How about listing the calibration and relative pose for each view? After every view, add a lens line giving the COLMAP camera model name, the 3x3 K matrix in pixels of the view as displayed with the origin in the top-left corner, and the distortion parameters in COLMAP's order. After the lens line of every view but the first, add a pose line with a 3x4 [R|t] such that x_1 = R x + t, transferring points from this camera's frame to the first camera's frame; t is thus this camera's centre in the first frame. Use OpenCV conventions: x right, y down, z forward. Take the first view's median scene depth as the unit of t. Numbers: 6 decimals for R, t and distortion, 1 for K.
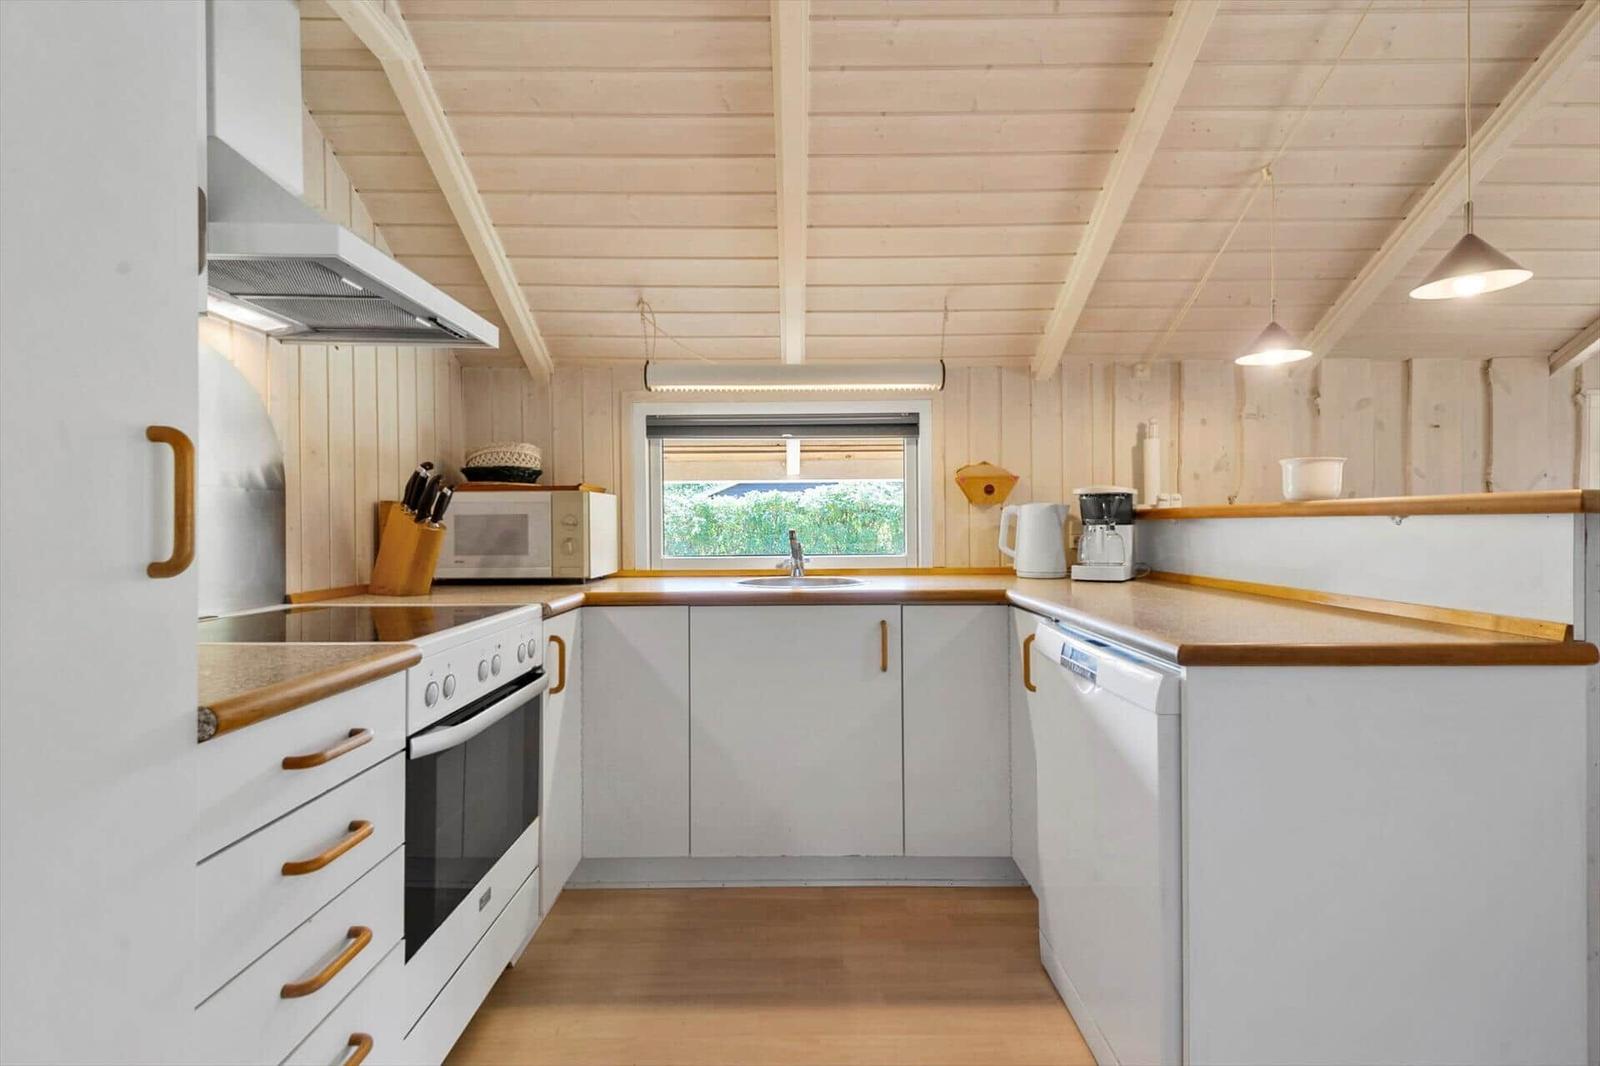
lens RADIAL K [[730.3, 0, 791.0], [0, 730.3, 524.3], [0, 0, 1]] dist [0.029948, -0.012988]
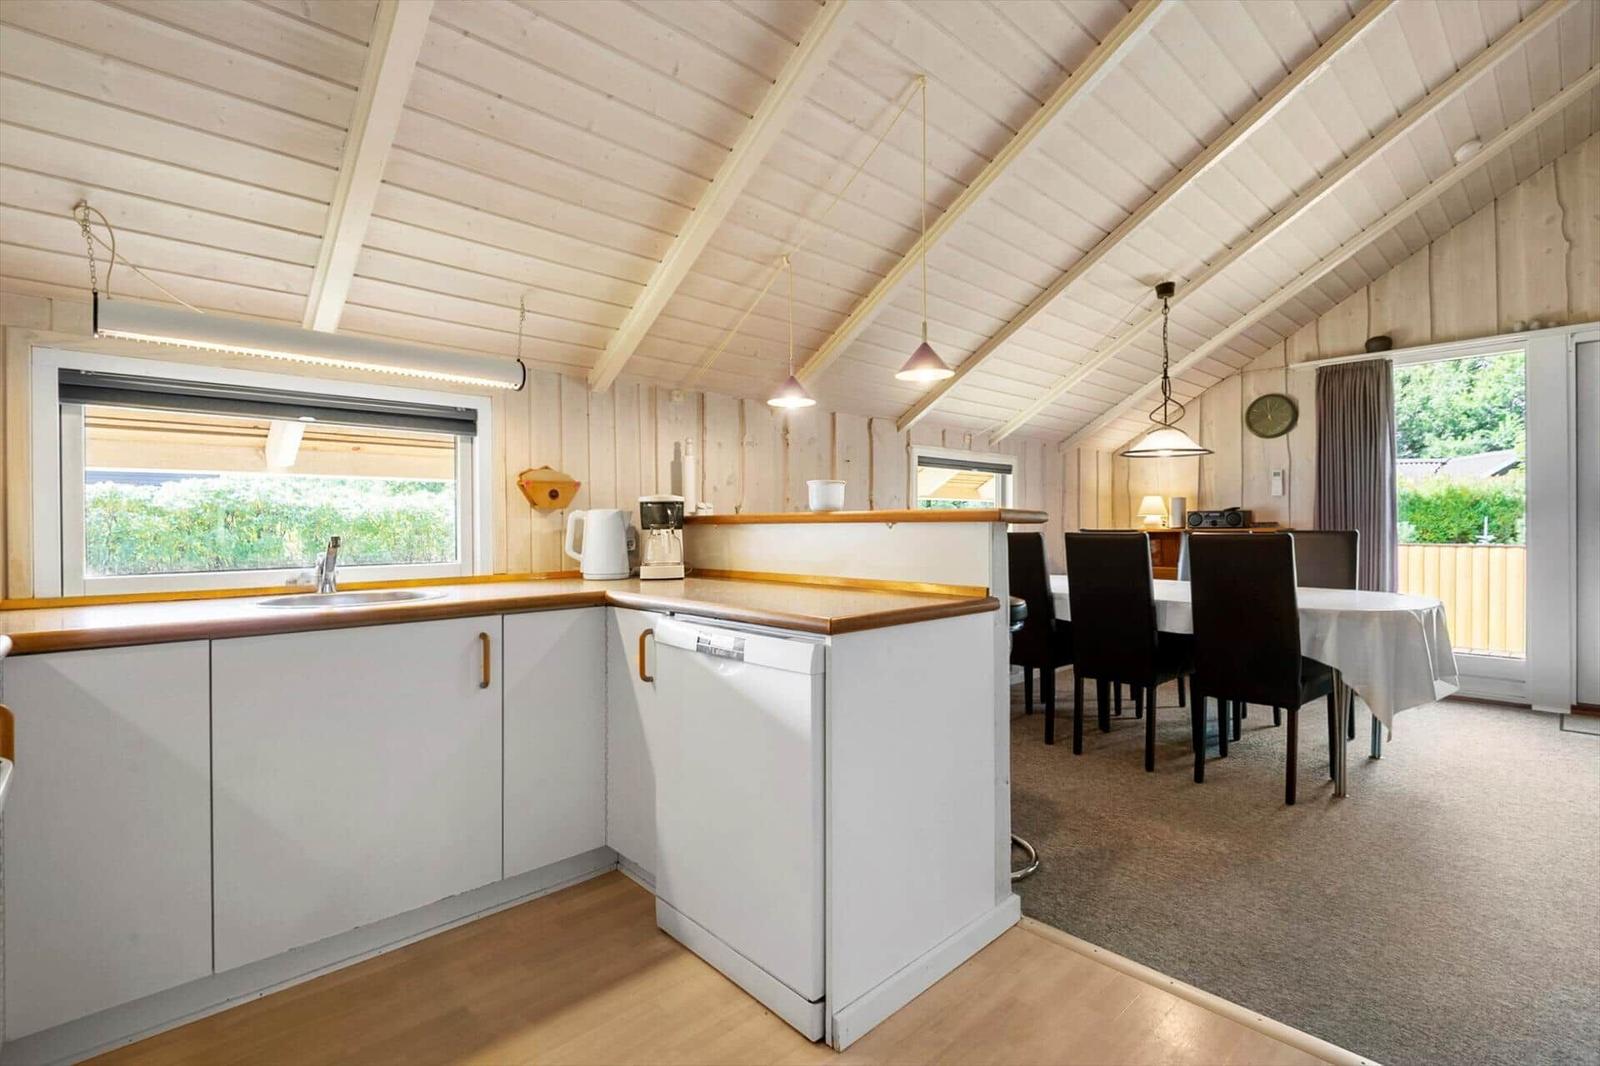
lens RADIAL K [[730.3, 0, 799.7], [0, 730.3, 522.2], [0, 0, 1]] dist [0.029948, -0.012988]
pose [[0.730770, 0.006744, 0.682591, -0.191519], [0.000120, 0.999950, -0.010008, 0.000710], [-0.682624, 0.007395, 0.730732, 0.035190]]
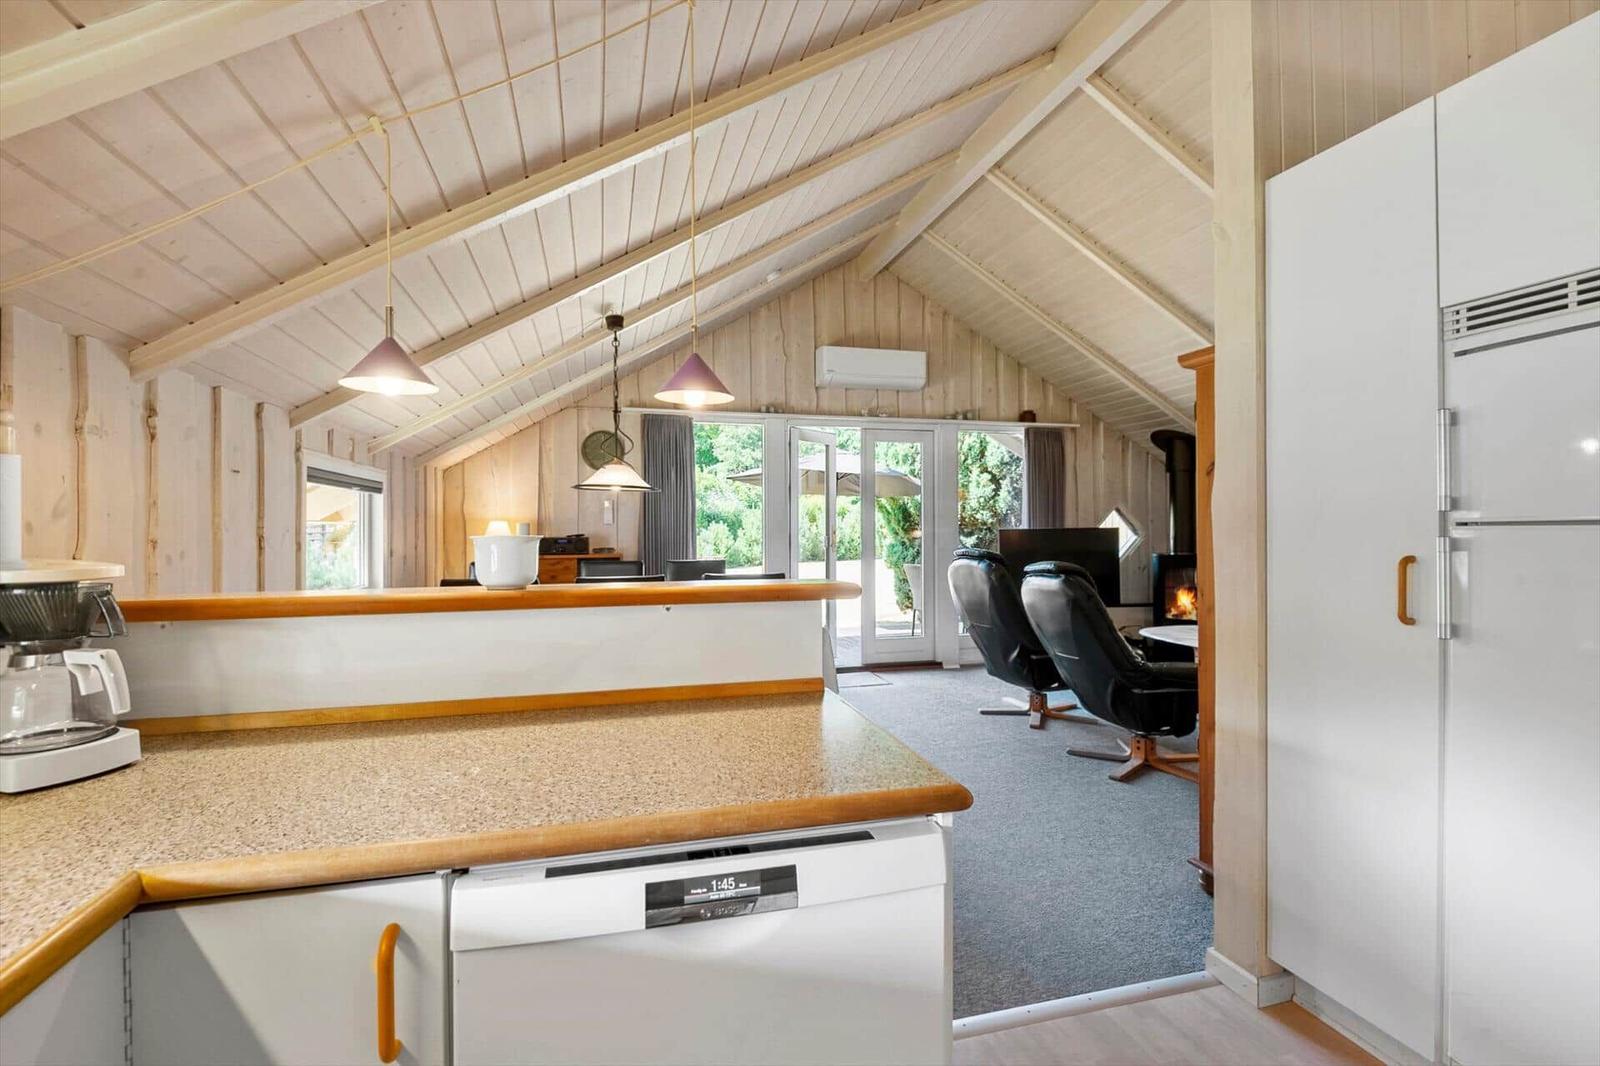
lens RADIAL K [[730.3, 0, 794.6], [0, 730.3, 522.9], [0, 0, 1]] dist [0.029948, -0.012988]
pose [[-0.248369, 0.014705, 0.968554, -0.130746], [0.005301, 0.999890, -0.013821, -0.067804], [-0.968651, 0.001702, -0.248420, 0.689872]]
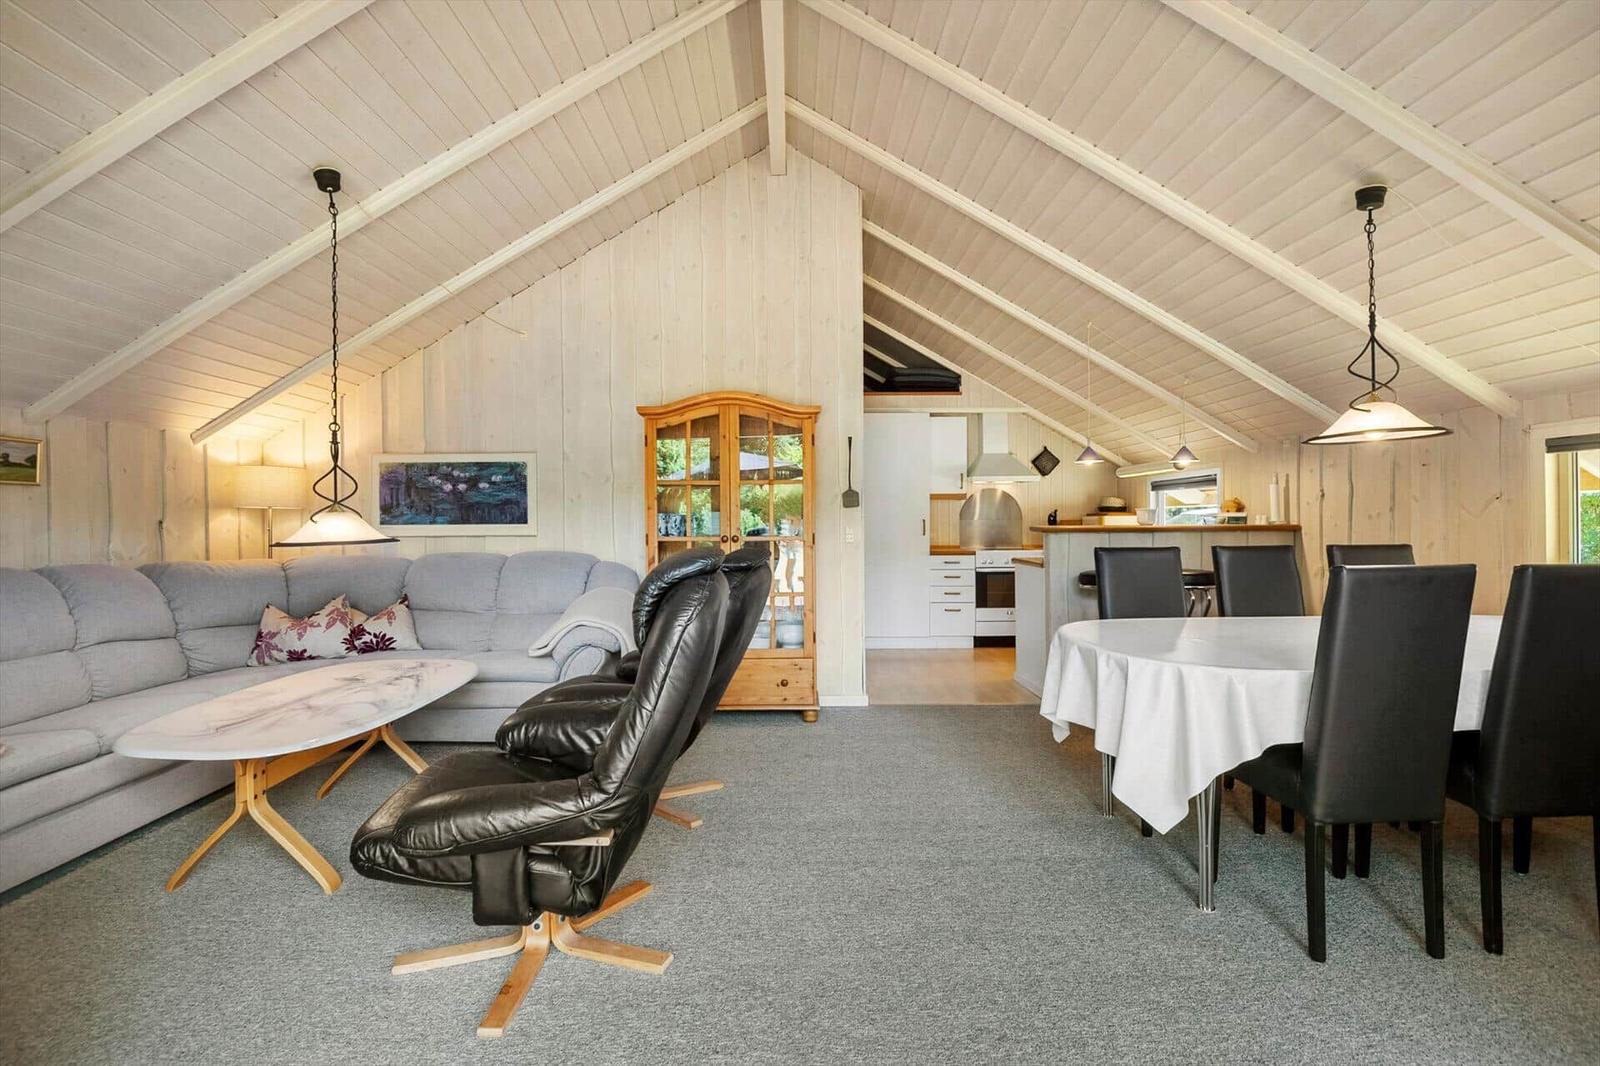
lens RADIAL K [[766.4, 0, 790.2], [0, 766.4, 534.1], [0, 0, 1]] dist [-0.002746, -0.008170]
pose [[-0.011345, 0.025090, -0.999621, 2.647885], [0.010649, 0.999631, 0.024969, -0.062371], [0.999879, -0.010362, -0.011608, -0.165807]]
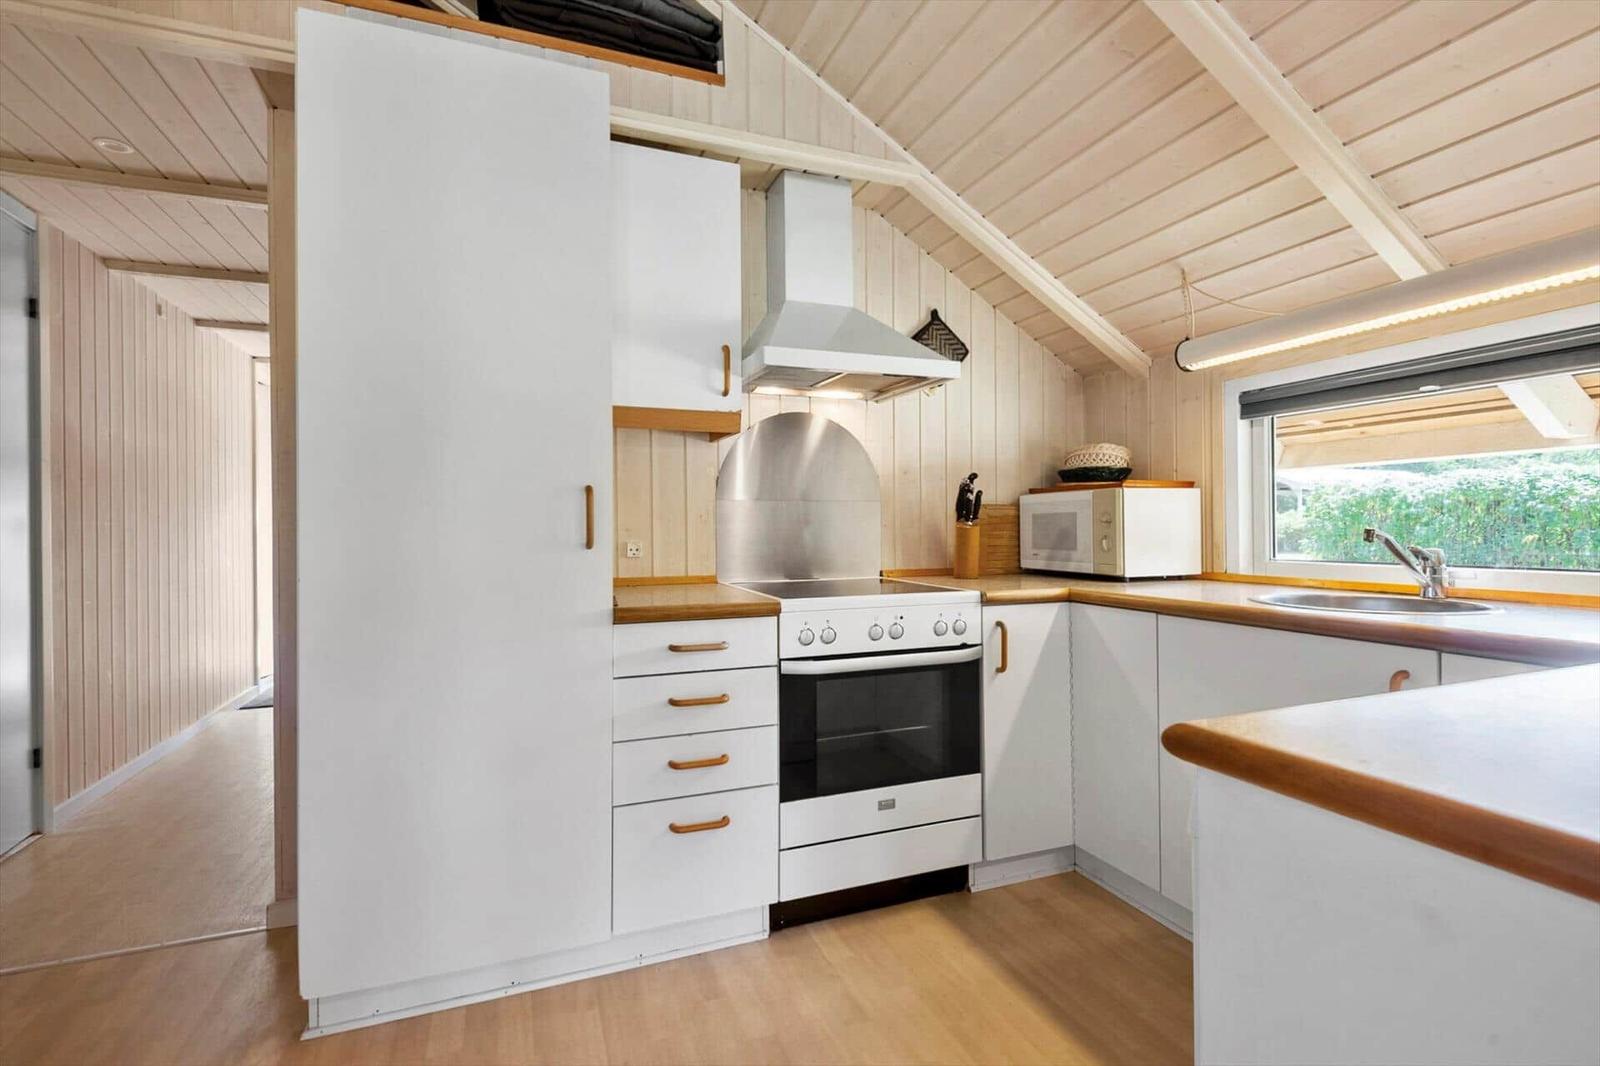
lens RADIAL K [[730.3, 0, 801.0], [0, 730.3, 519.9], [0, 0, 1]] dist [0.029948, -0.012988]
pose [[0.363151, -0.006667, -0.931707, 0.482933], [0.009429, 0.999949, -0.003480, -0.002757], [0.931683, -0.007521, 0.363195, 0.237427]]
